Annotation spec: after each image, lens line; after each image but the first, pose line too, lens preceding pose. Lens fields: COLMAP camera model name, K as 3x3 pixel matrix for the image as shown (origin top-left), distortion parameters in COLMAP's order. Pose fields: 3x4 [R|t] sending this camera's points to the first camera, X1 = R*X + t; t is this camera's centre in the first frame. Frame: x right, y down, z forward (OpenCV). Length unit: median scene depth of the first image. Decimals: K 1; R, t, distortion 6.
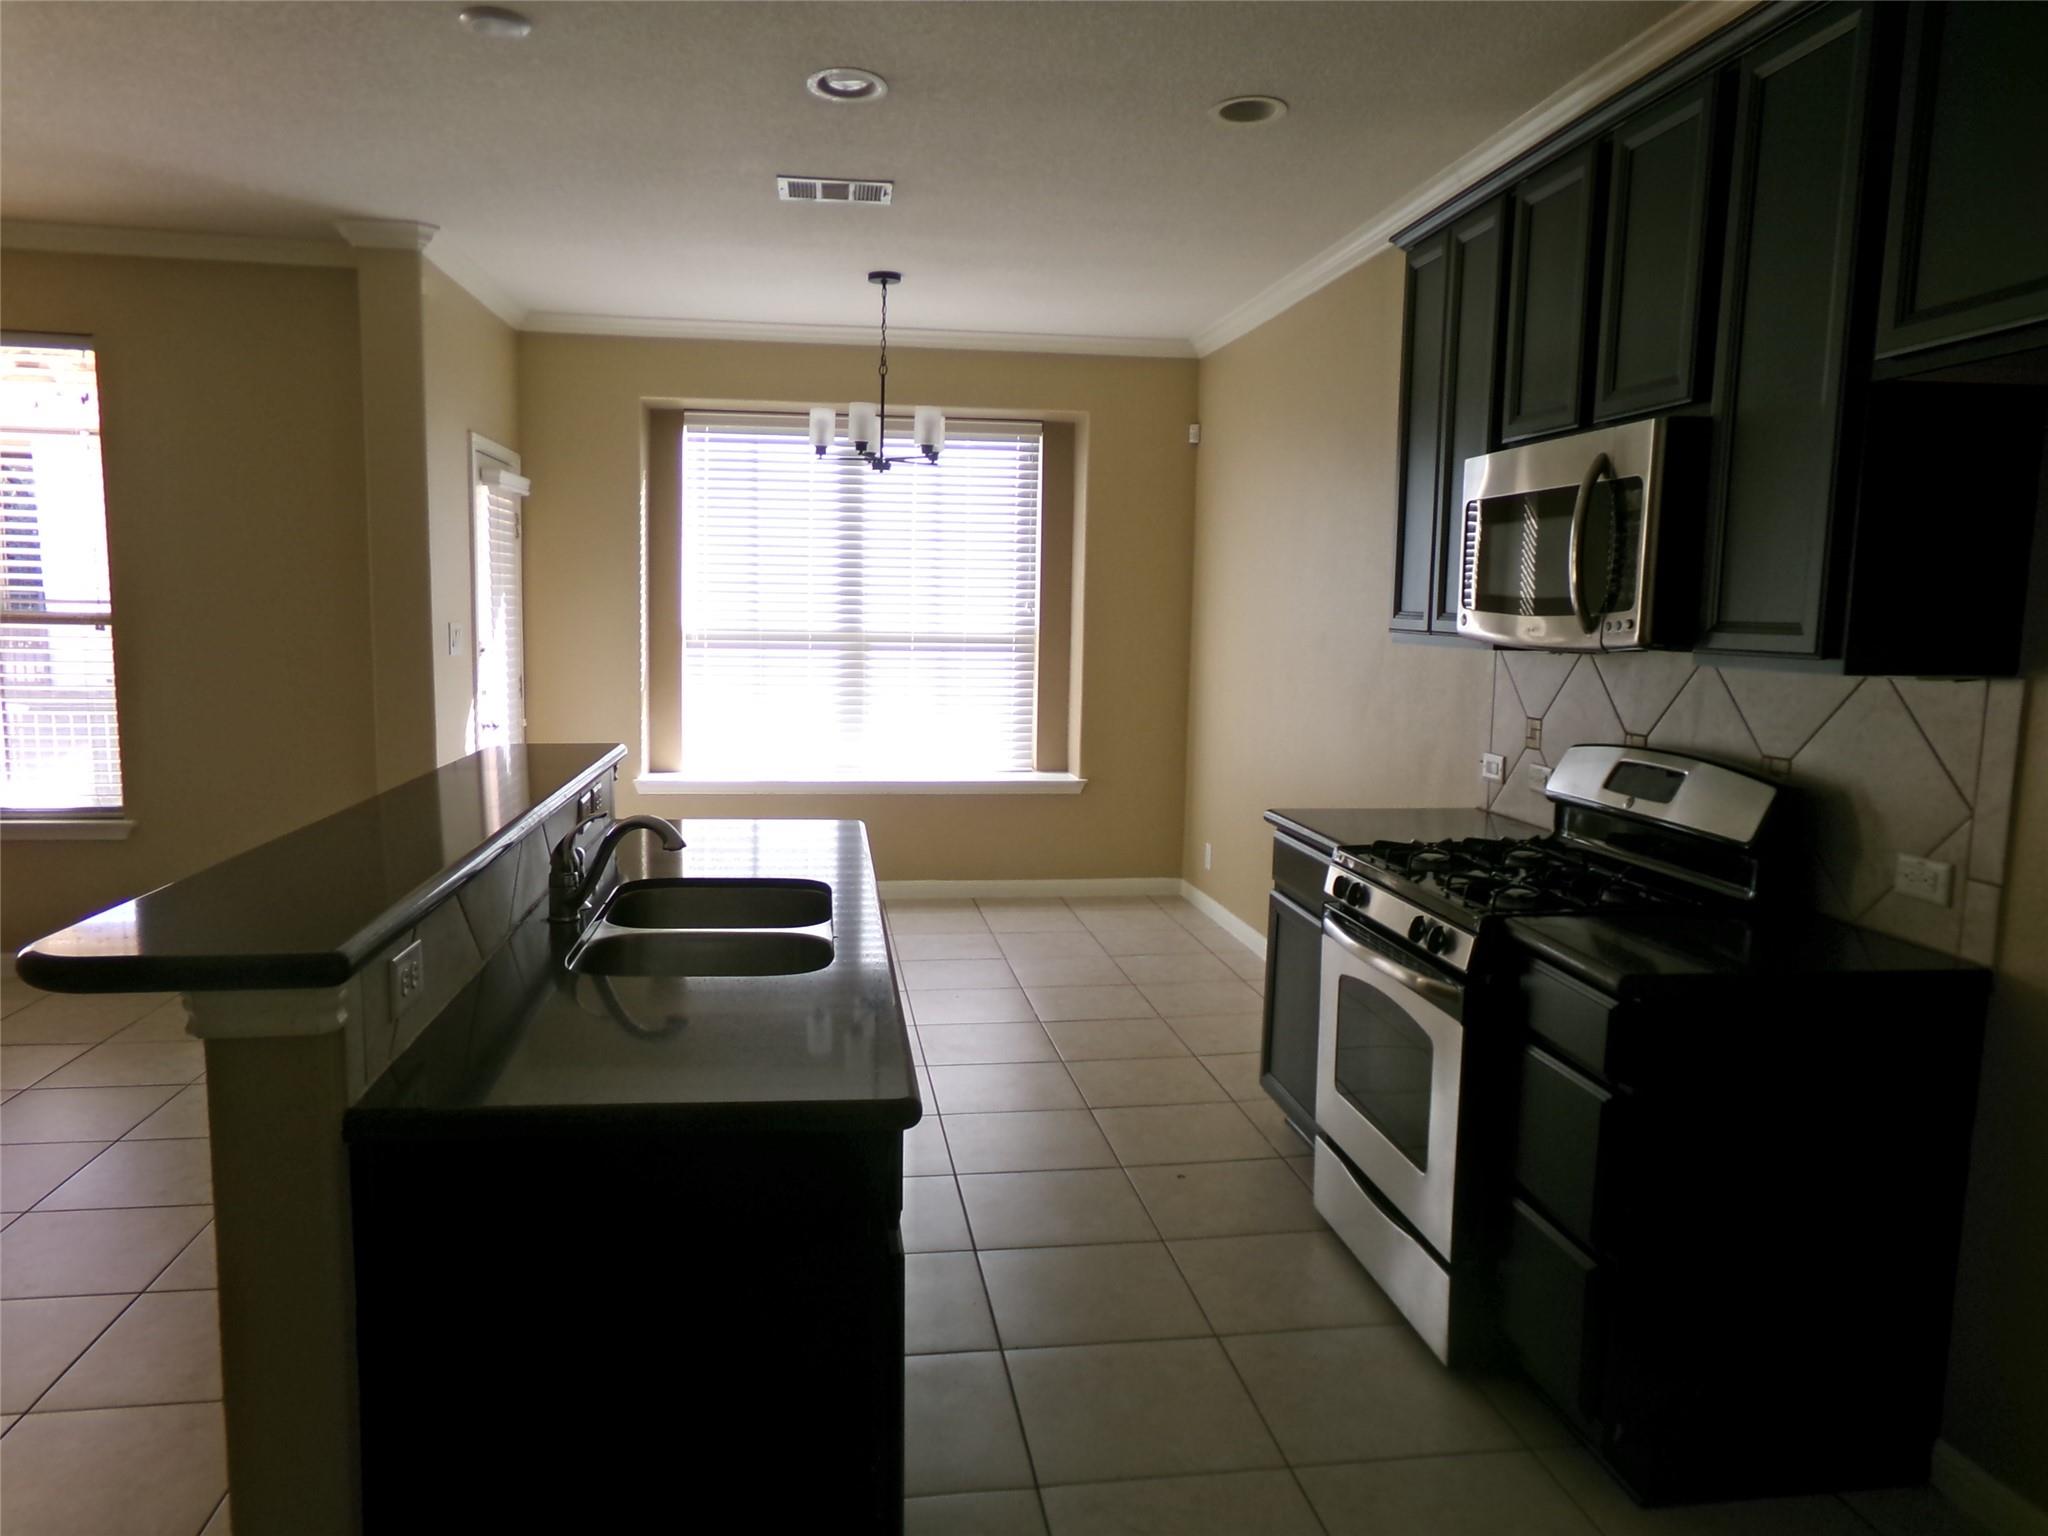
lens RADIAL K [[1400.9, 0, 1024.0], [0, 1400.9, 768.0], [0, 0, 1]] dist [0.025765, 0.002864]
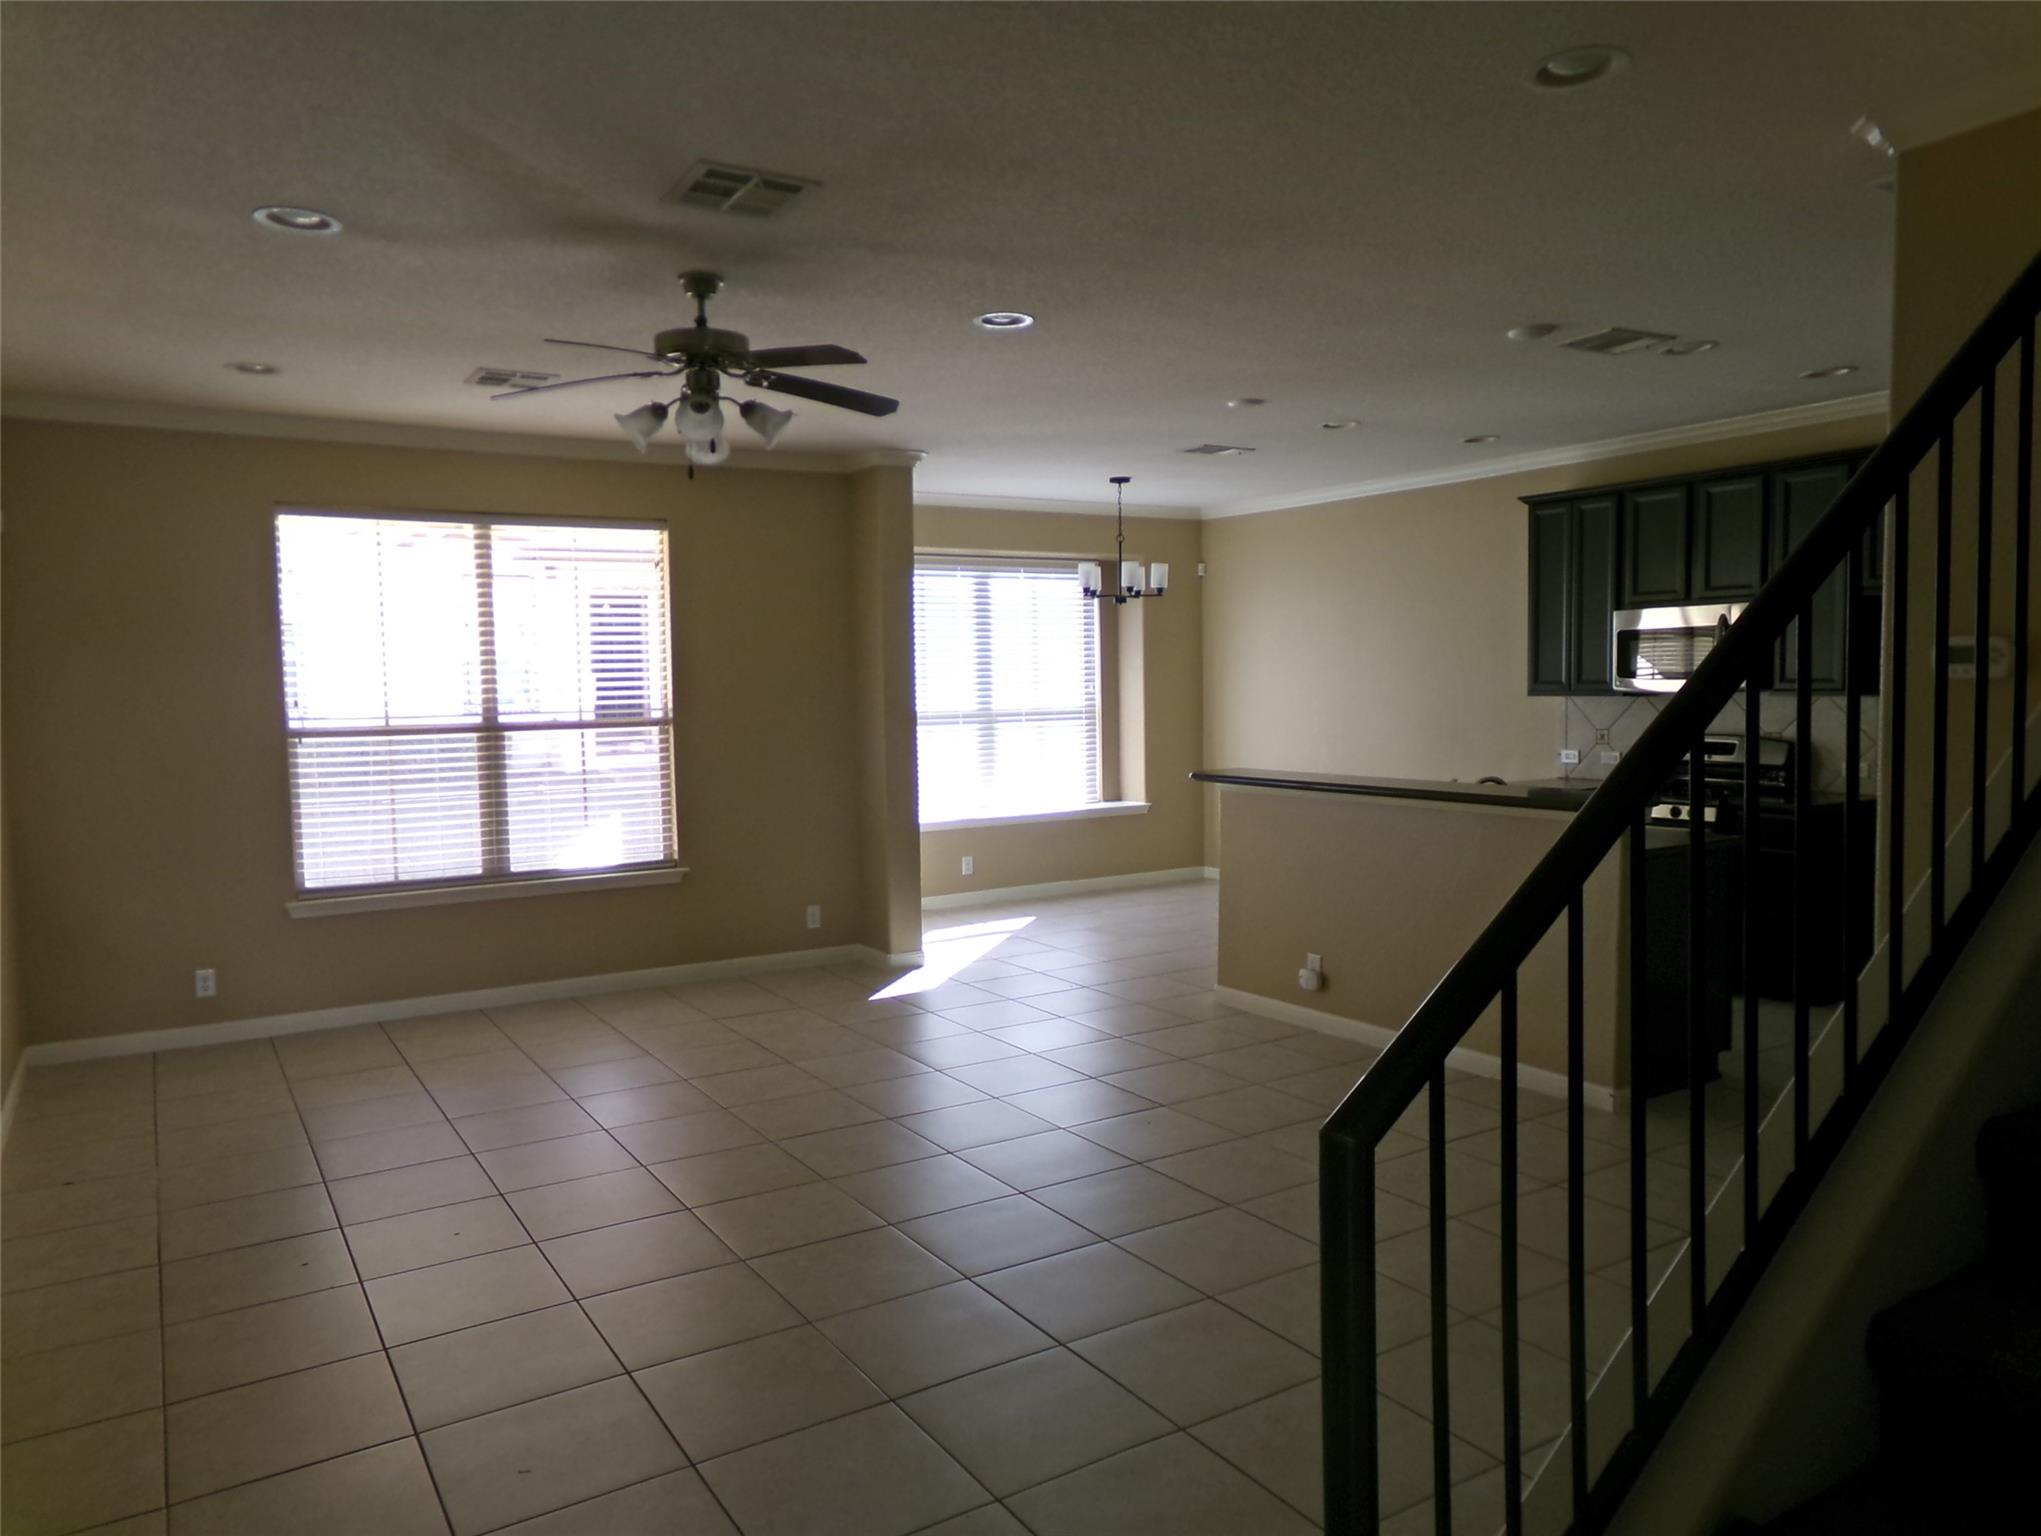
lens RADIAL K [[1398.4, 0, 1013.6], [0, 1398.4, 808.5], [0, 0, 1]] dist [-0.100668, -0.000184]
pose [[0.914888, -0.072155, 0.397207, -0.838886], [0.082715, 0.996528, -0.009492, 0.018948], [-0.395143, 0.041539, 0.917680, -0.349504]]
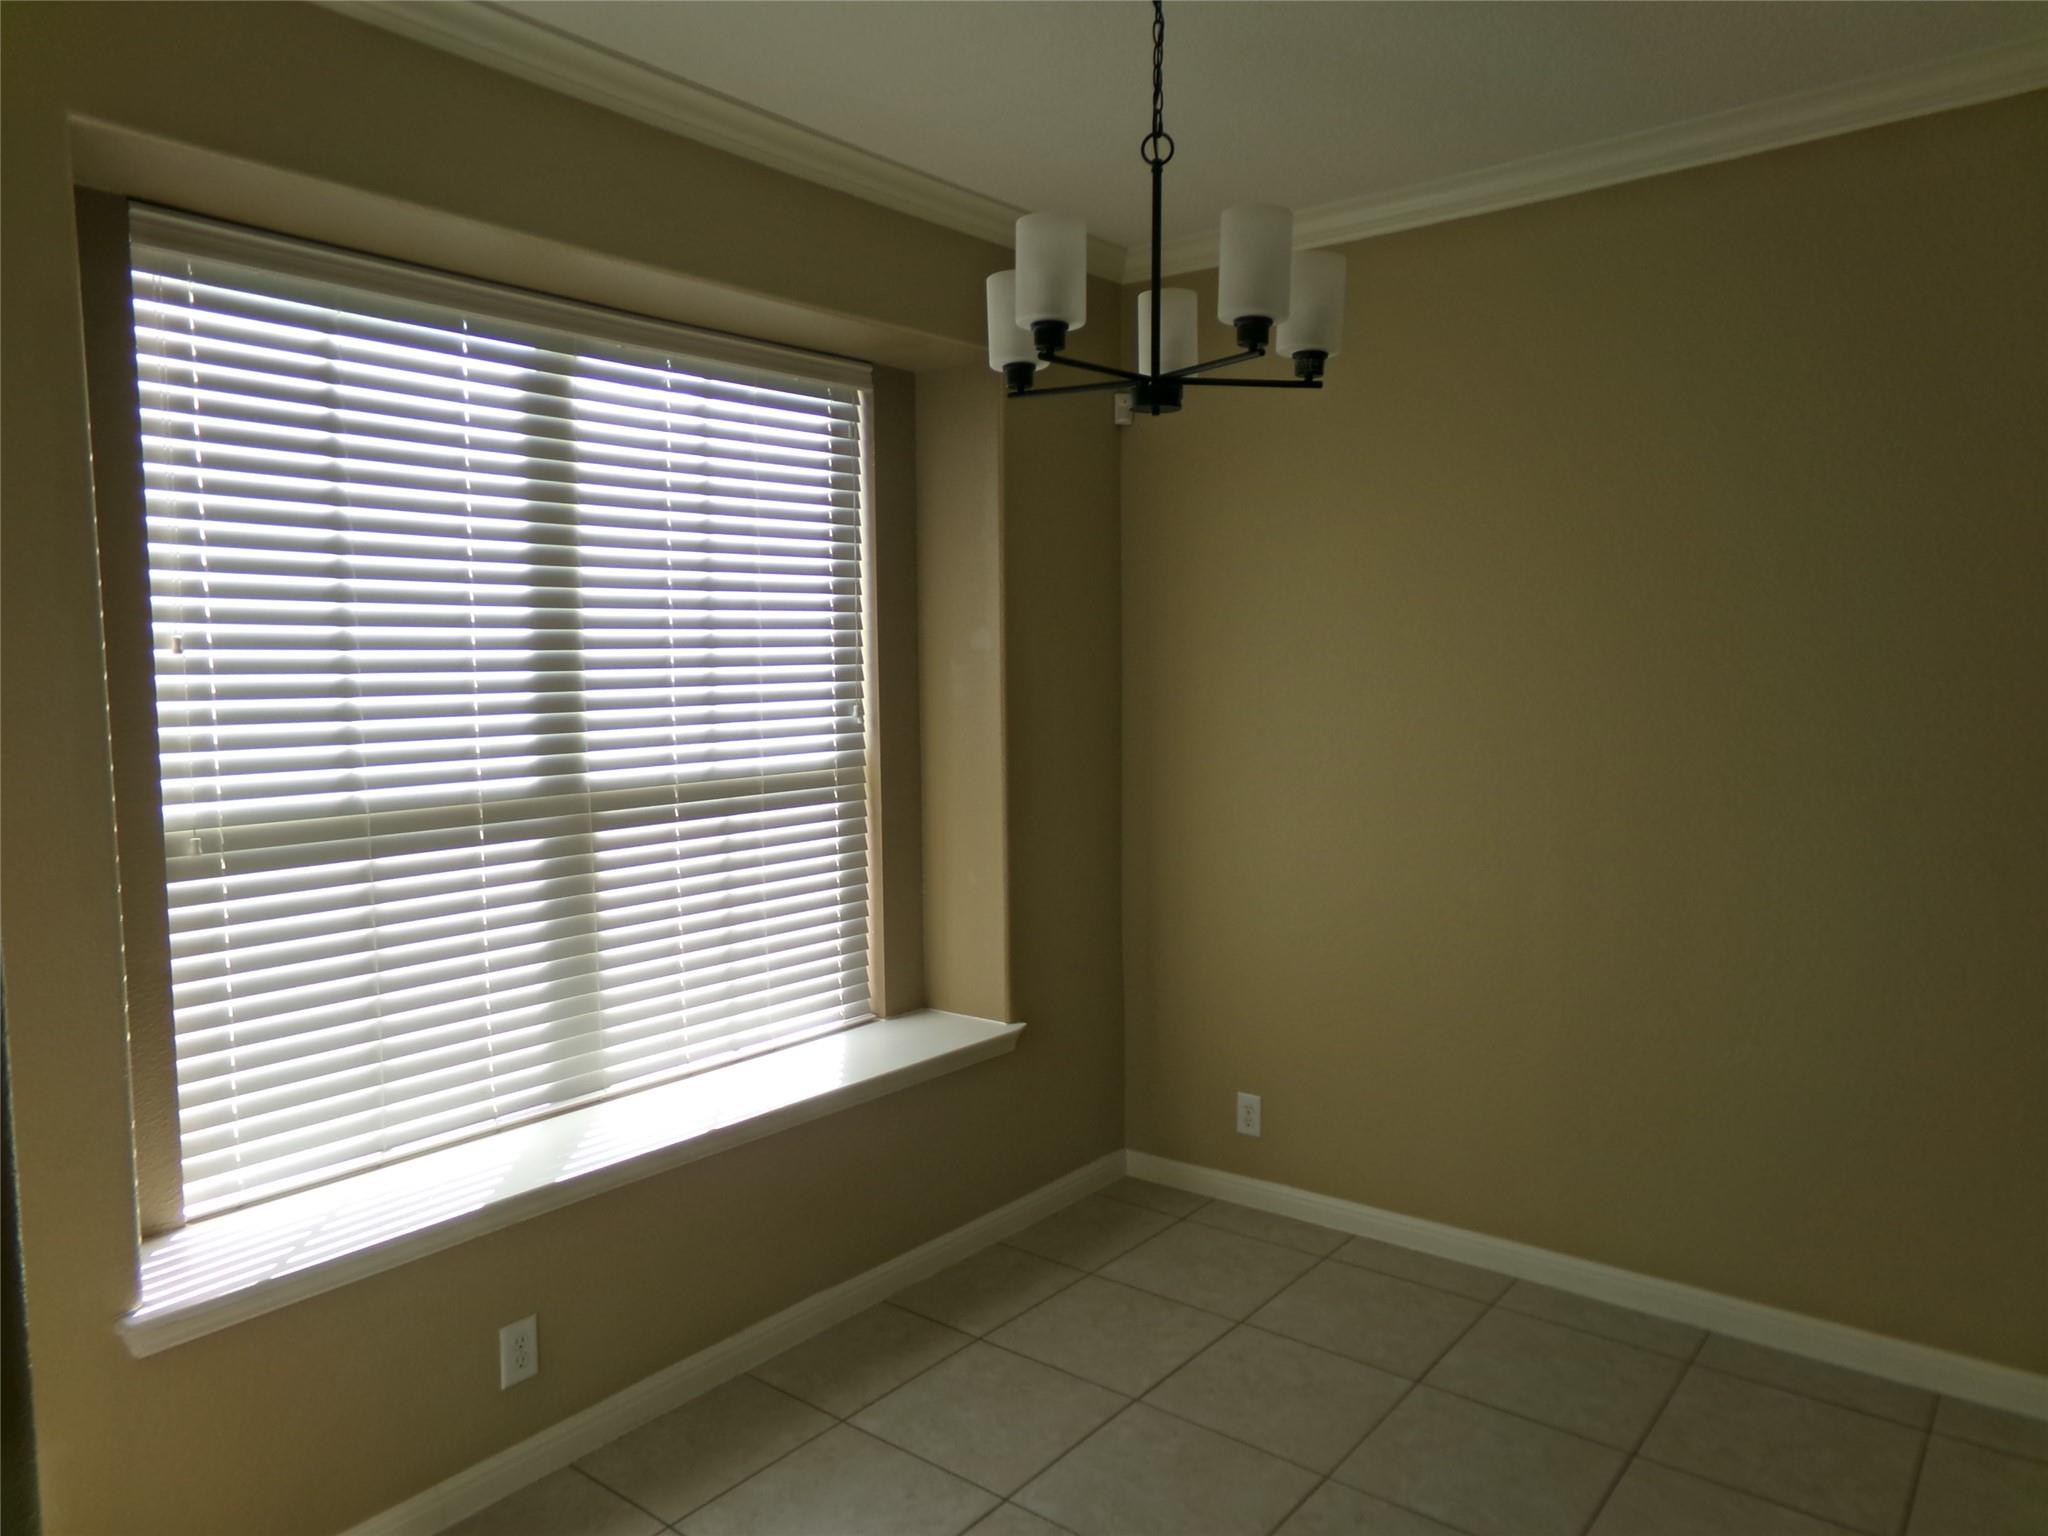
lens RADIAL K [[1388.8, 0, 1024.0], [0, 1388.8, 768.0], [0, 0, 1]] dist [-0.045526, 0.001822]
pose [[0.732752, -0.079173, 0.675874, -0.396840], [0.100430, 0.994915, 0.007664, -0.119713], [-0.673044, 0.062262, 0.736977, 0.749597]]
